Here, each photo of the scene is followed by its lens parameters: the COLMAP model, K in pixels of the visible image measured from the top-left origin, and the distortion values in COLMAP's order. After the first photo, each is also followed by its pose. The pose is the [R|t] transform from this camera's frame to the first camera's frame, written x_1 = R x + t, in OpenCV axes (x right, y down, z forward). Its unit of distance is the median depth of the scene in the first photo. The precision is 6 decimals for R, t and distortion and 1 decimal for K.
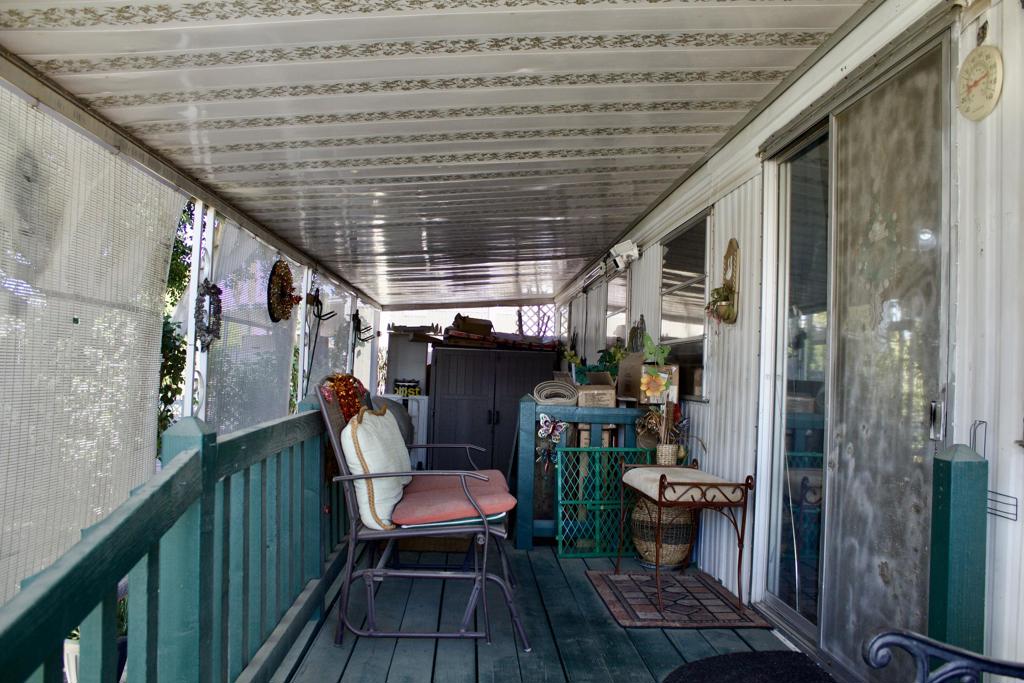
lens RADIAL K [[852.5, 0, 516.5], [0, 852.5, 346.5], [0, 0, 1]] dist [-0.171245, 0.154342]
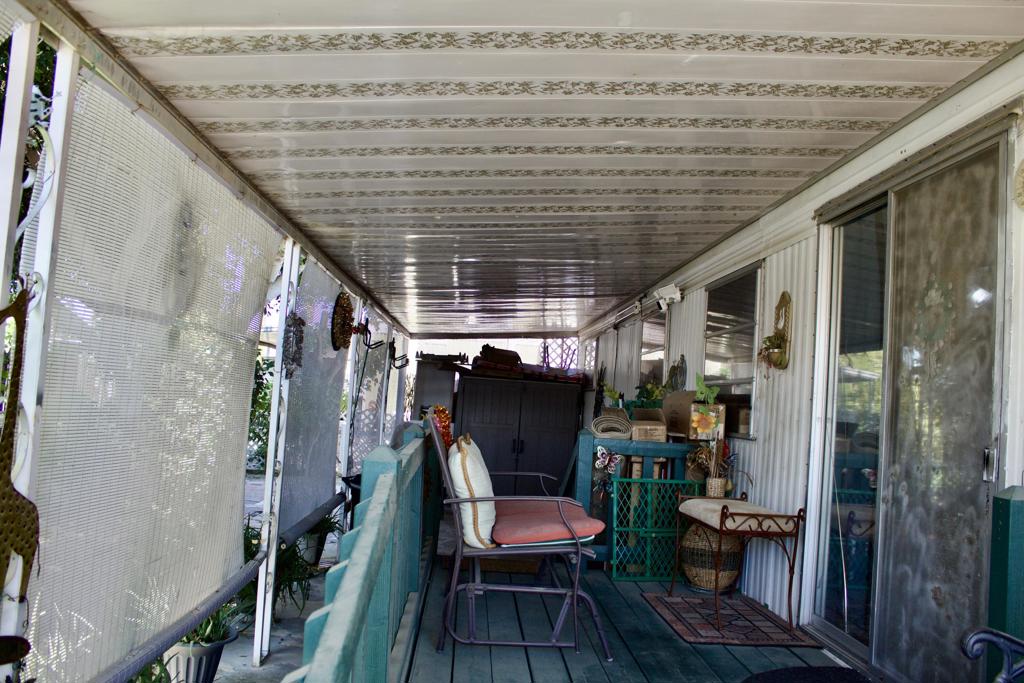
lens RADIAL K [[852.5, 0, 516.5], [0, 852.5, 346.5], [0, 0, 1]] dist [-0.171245, 0.154342]
pose [[0.999491, 0.031753, -0.003019, -0.107212], [-0.031835, 0.998960, -0.032630, -0.012313], [0.001980, 0.032709, 0.999463, -0.110418]]
